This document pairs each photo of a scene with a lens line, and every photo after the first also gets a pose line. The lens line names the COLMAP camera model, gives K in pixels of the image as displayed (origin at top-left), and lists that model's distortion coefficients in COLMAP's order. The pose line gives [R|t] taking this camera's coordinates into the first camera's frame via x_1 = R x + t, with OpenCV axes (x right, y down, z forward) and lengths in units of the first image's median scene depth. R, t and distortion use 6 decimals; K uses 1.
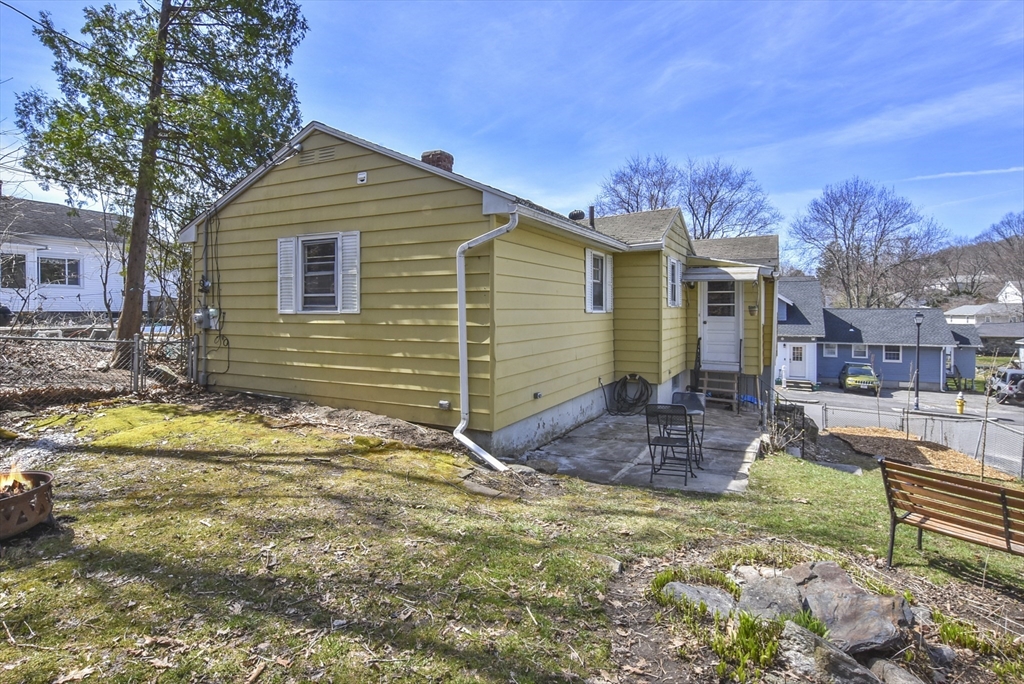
lens RADIAL K [[530.3, 0, 512.4], [0, 530.3, 322.9], [0, 0, 1]] dist [0.000583, -0.000003]
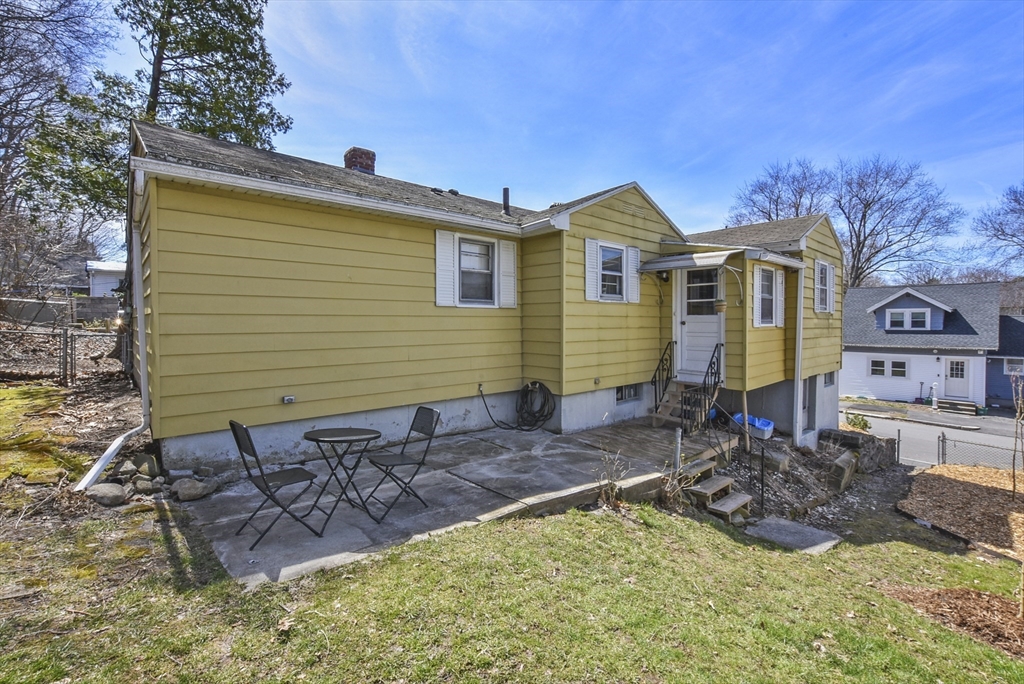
lens RADIAL K [[442.4, 0, 512.0], [0, 442.4, 342.0], [0, 0, 1]] dist [-0.012904, 0.000163]
pose [[0.931019, 0.012656, -0.364751, 0.136632], [-0.006201, 0.999803, 0.018864, 0.006383], [0.364917, -0.015301, 0.930914, 0.103687]]
